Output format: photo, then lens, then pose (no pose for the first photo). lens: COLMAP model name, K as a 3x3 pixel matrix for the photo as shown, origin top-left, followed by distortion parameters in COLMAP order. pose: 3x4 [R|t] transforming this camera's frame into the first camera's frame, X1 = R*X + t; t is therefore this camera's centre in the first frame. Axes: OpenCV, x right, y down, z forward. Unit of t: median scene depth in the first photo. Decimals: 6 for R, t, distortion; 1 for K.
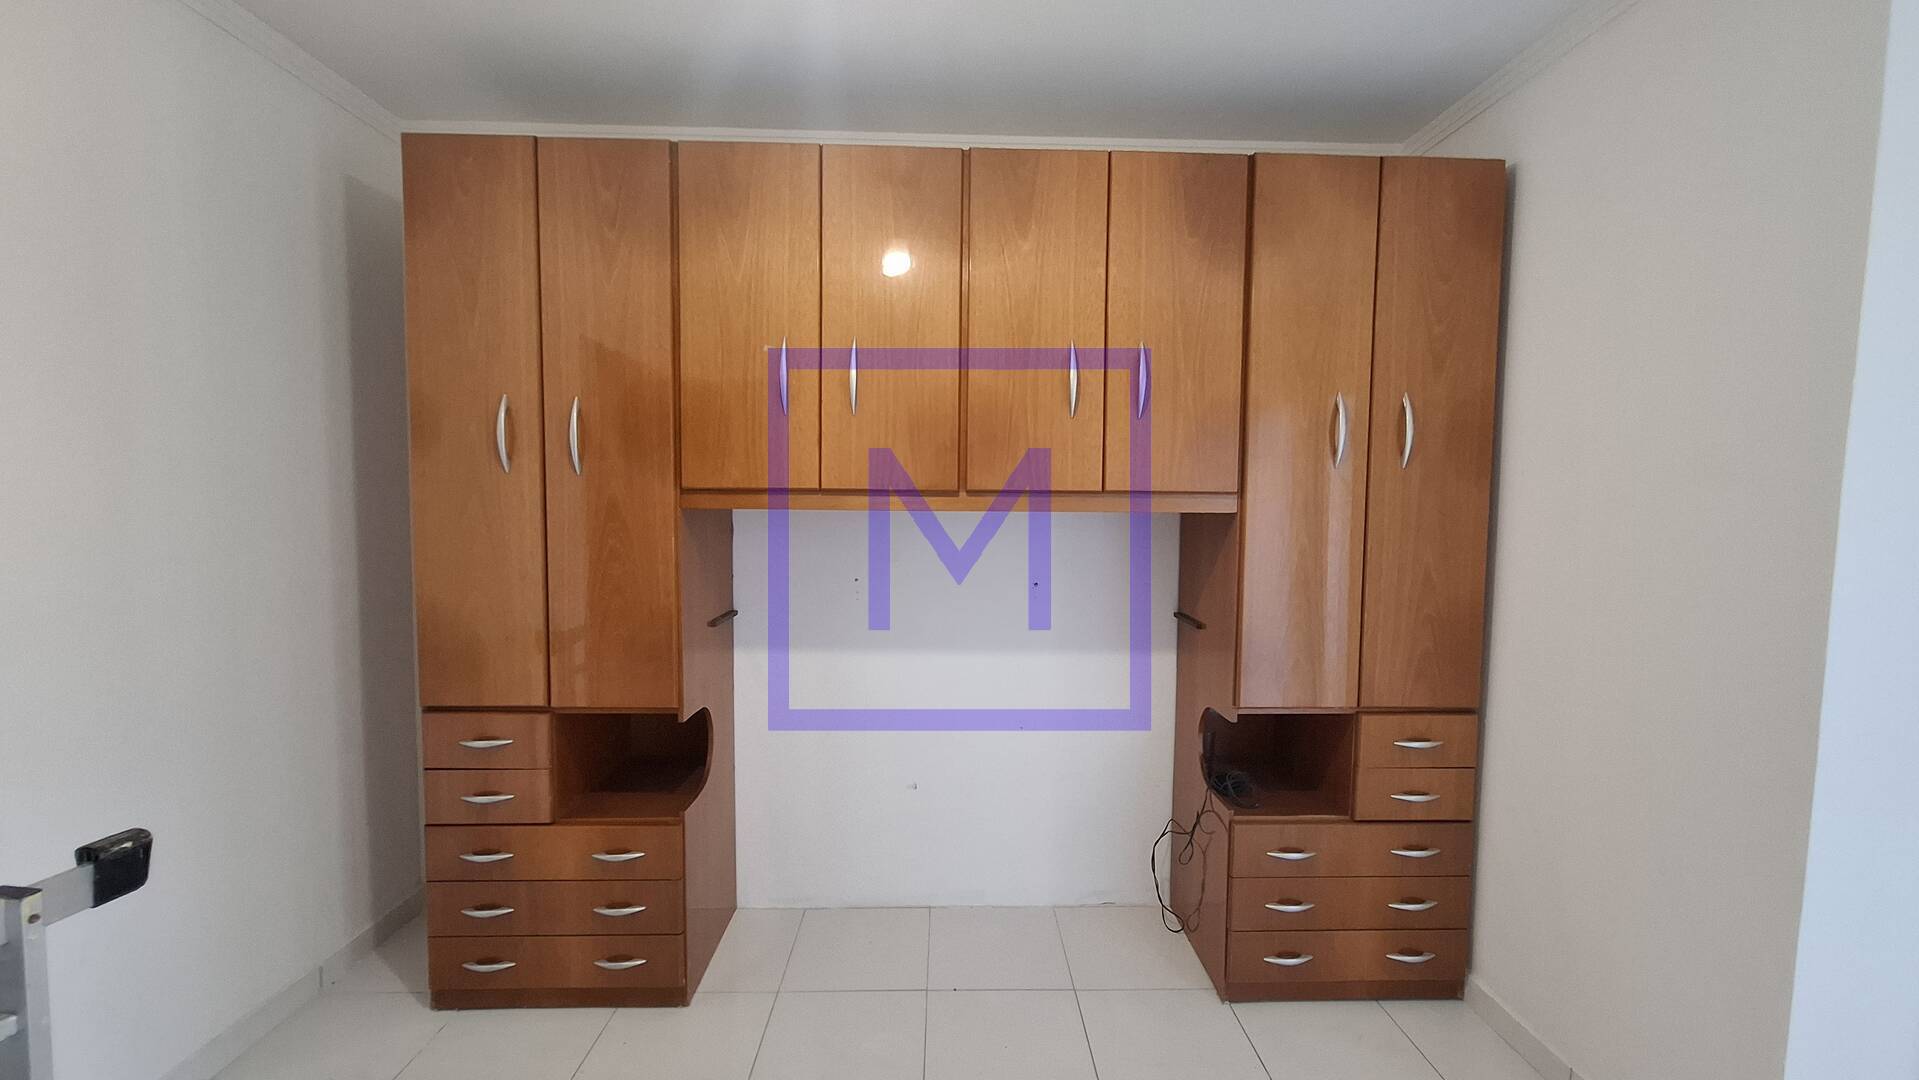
lens RADIAL K [[789.4, 0, 960.9], [0, 789.4, 531.0], [0, 0, 1]] dist [-0.008275, 0.000030]
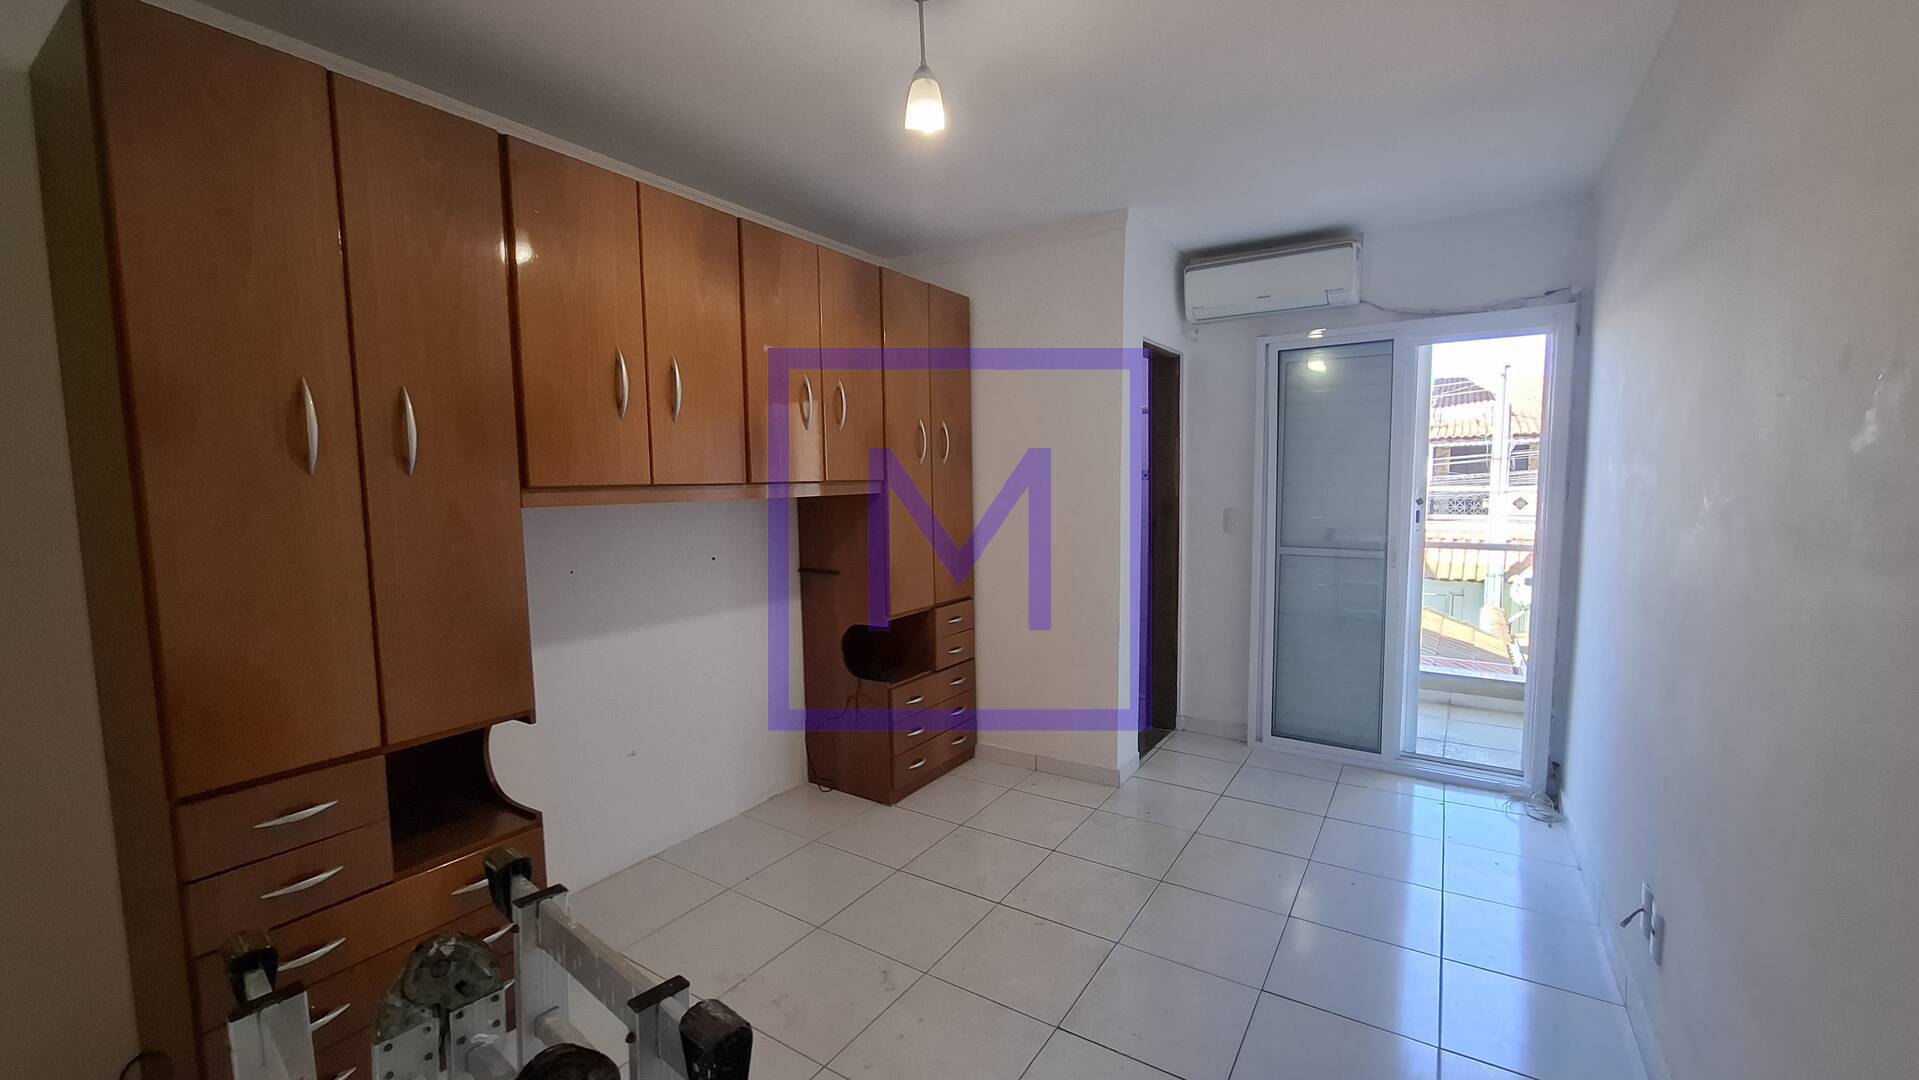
lens RADIAL K [[757.9, 0, 987.4], [0, 757.9, 540.0], [0, 0, 1]] dist [-0.003571, 0.000497]
pose [[0.554289, -0.087412, 0.827721, -0.770600], [0.068489, 0.995887, 0.059307, -0.004394], [-0.829501, 0.023817, 0.557997, -0.013182]]
